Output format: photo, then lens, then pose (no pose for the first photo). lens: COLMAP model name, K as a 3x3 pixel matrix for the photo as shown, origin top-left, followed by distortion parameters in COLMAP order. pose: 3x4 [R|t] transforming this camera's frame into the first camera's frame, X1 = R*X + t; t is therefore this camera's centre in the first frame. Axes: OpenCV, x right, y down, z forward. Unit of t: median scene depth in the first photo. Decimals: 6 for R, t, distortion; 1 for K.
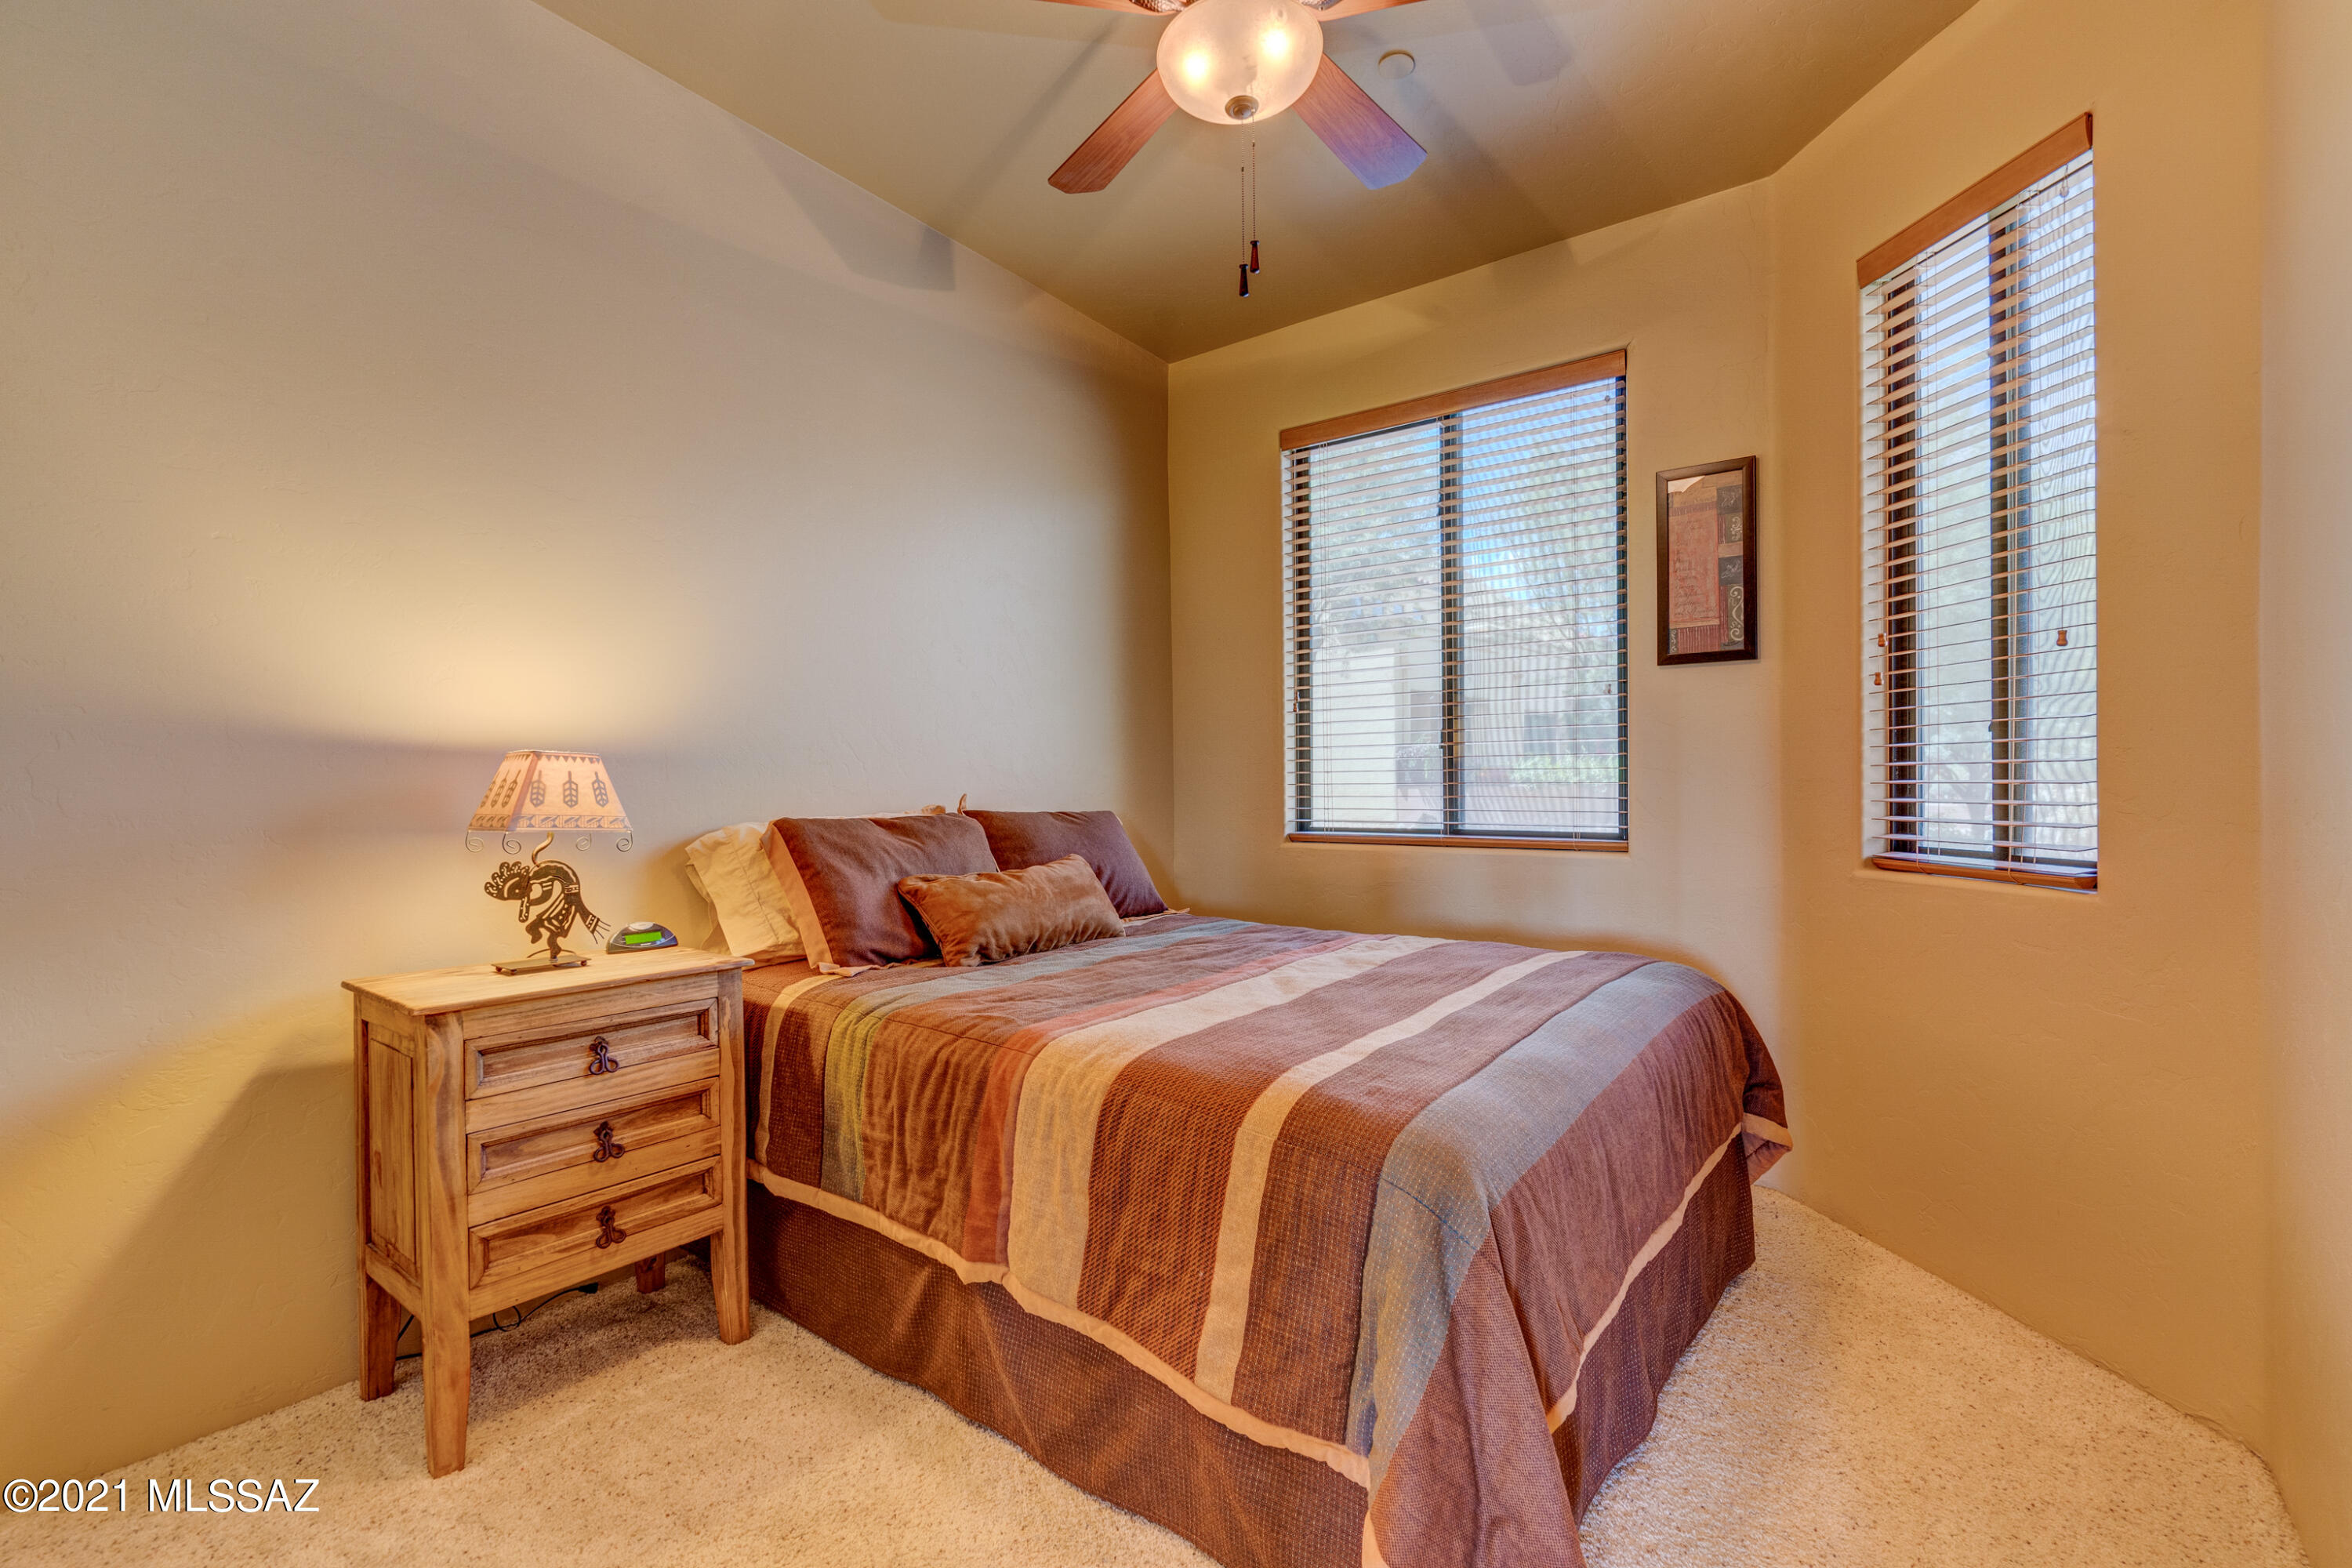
lens RADIAL K [[1064.7, 0, 1177.6], [0, 1064.7, 786.3], [0, 0, 1]] dist [-0.001594, 0.001274]
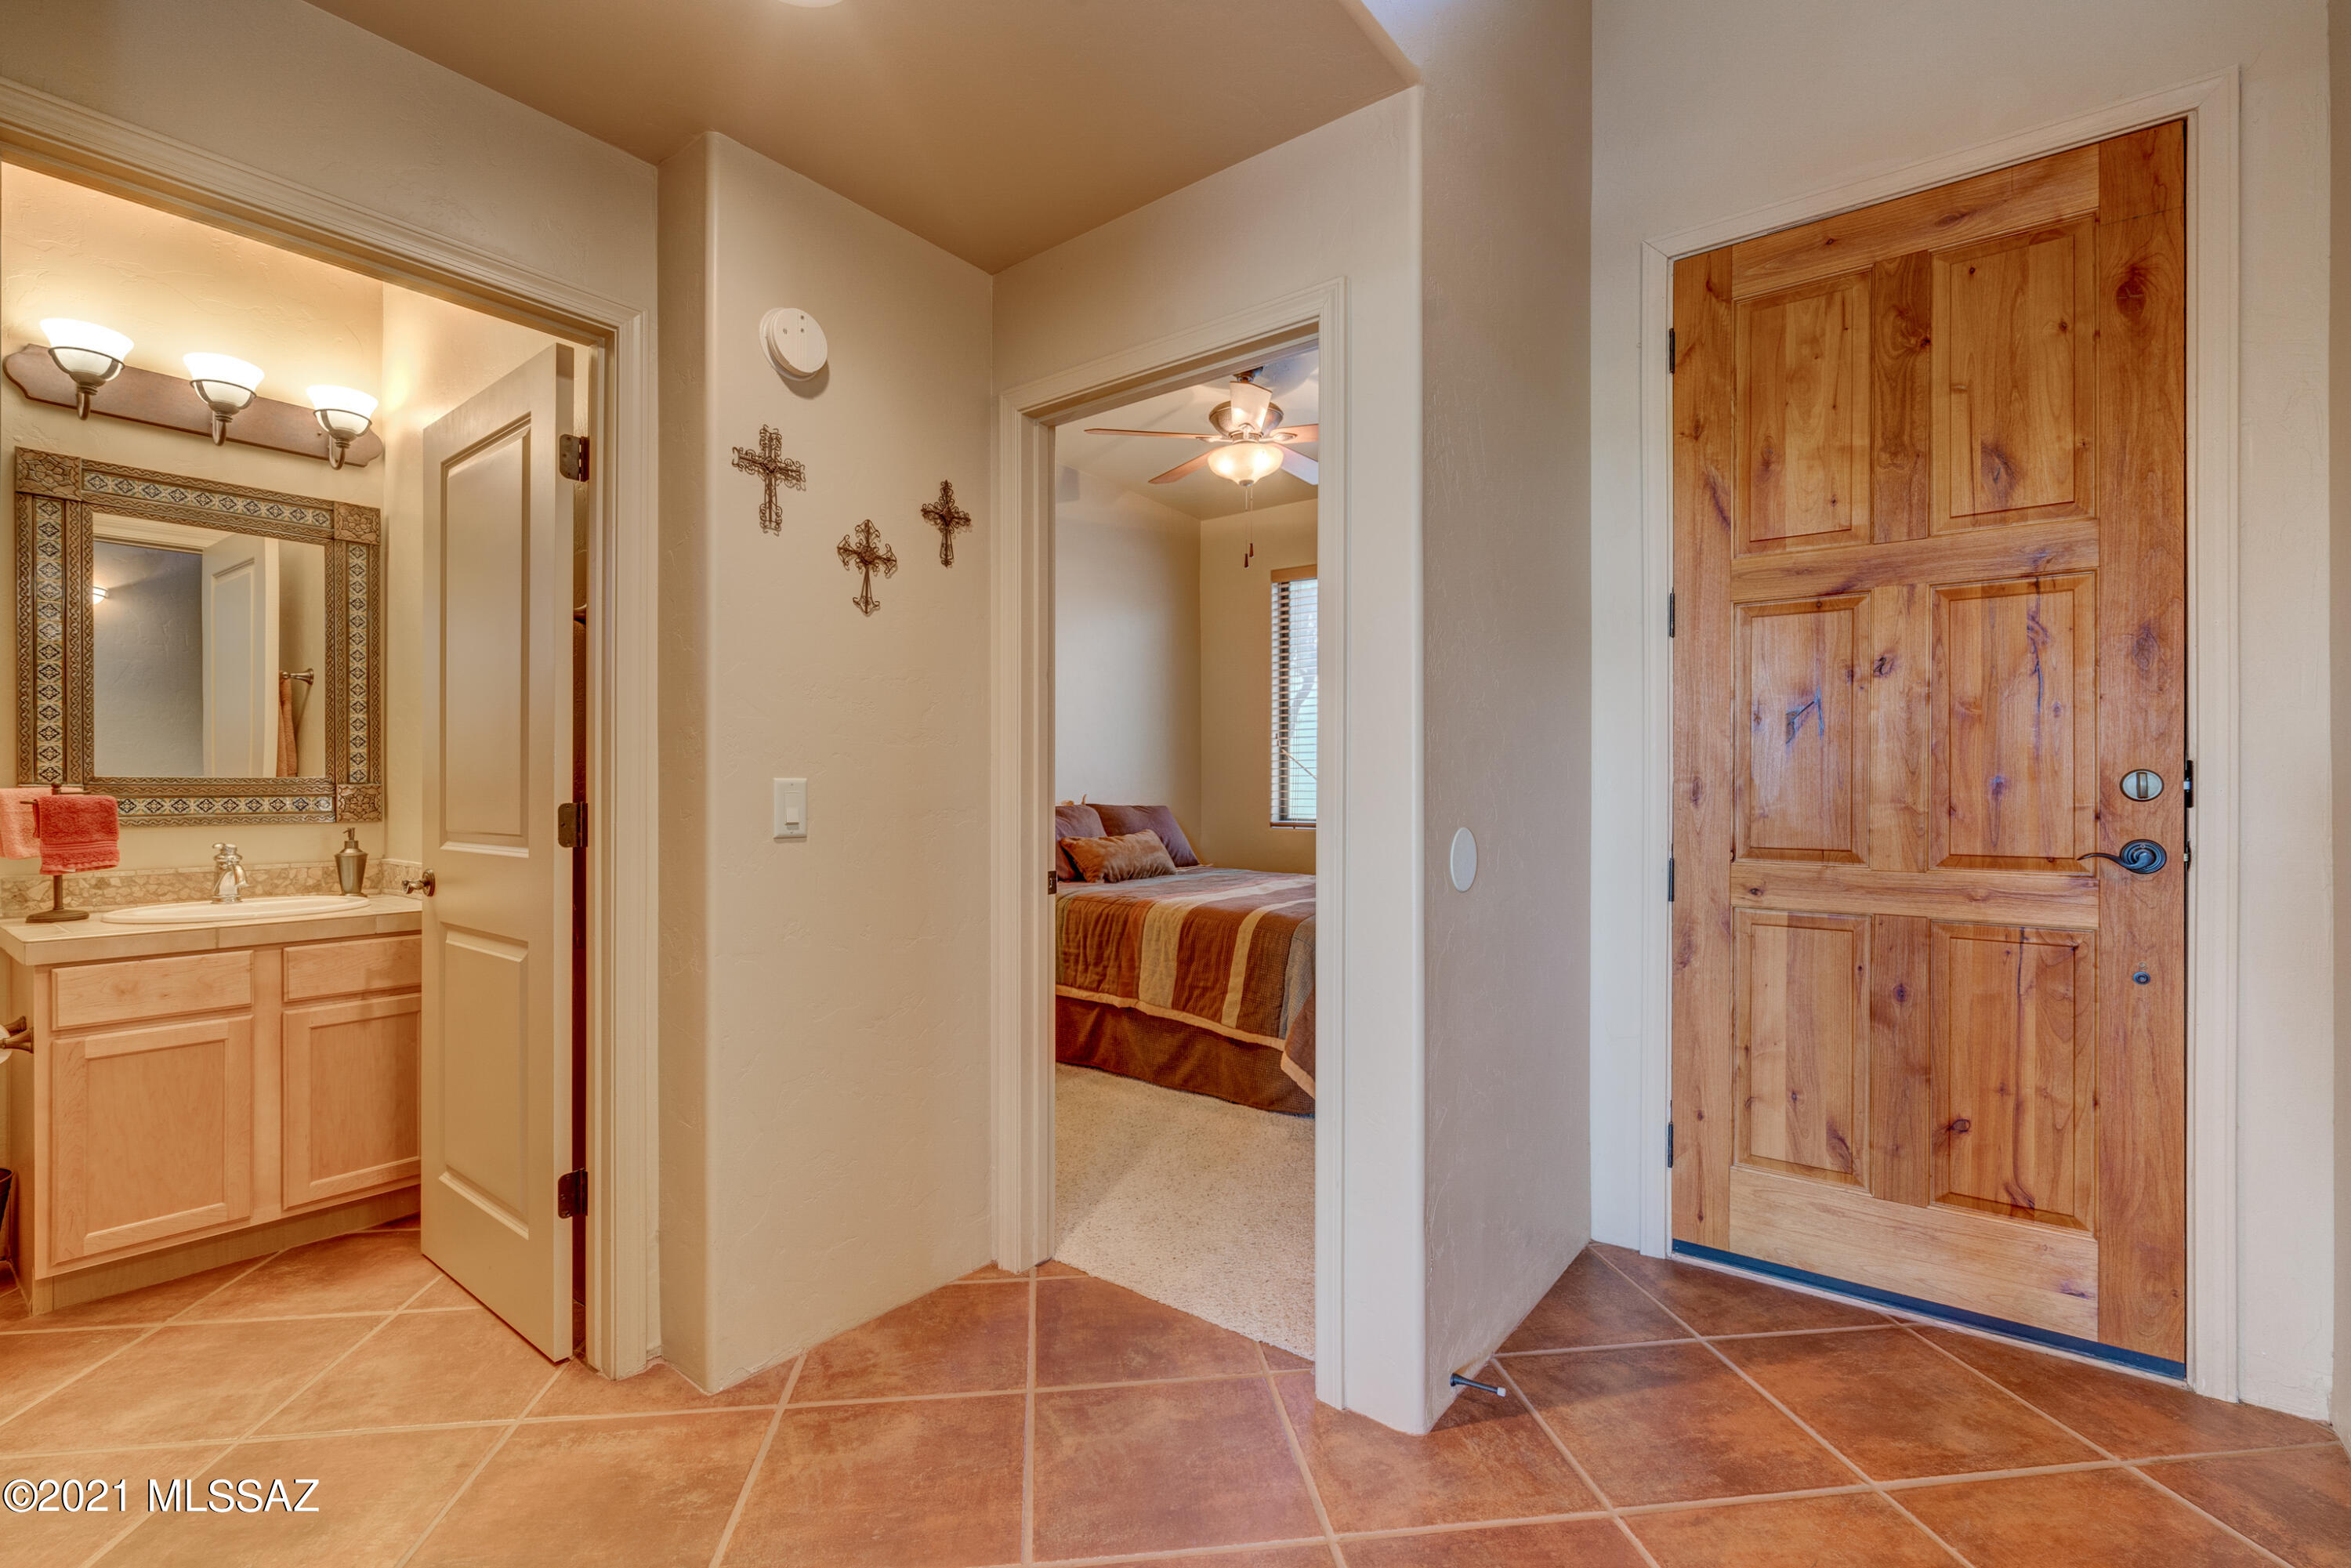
lens RADIAL K [[1064.2, 0, 1177.1], [0, 1064.2, 786.3], [0, 0, 1]] dist [-0.001594, 0.001274]
pose [[0.999904, 0.011868, -0.007159, -0.061132], [-0.011921, 0.999901, -0.007415, 0.009568], [0.007070, 0.007500, 0.999947, -1.213019]]
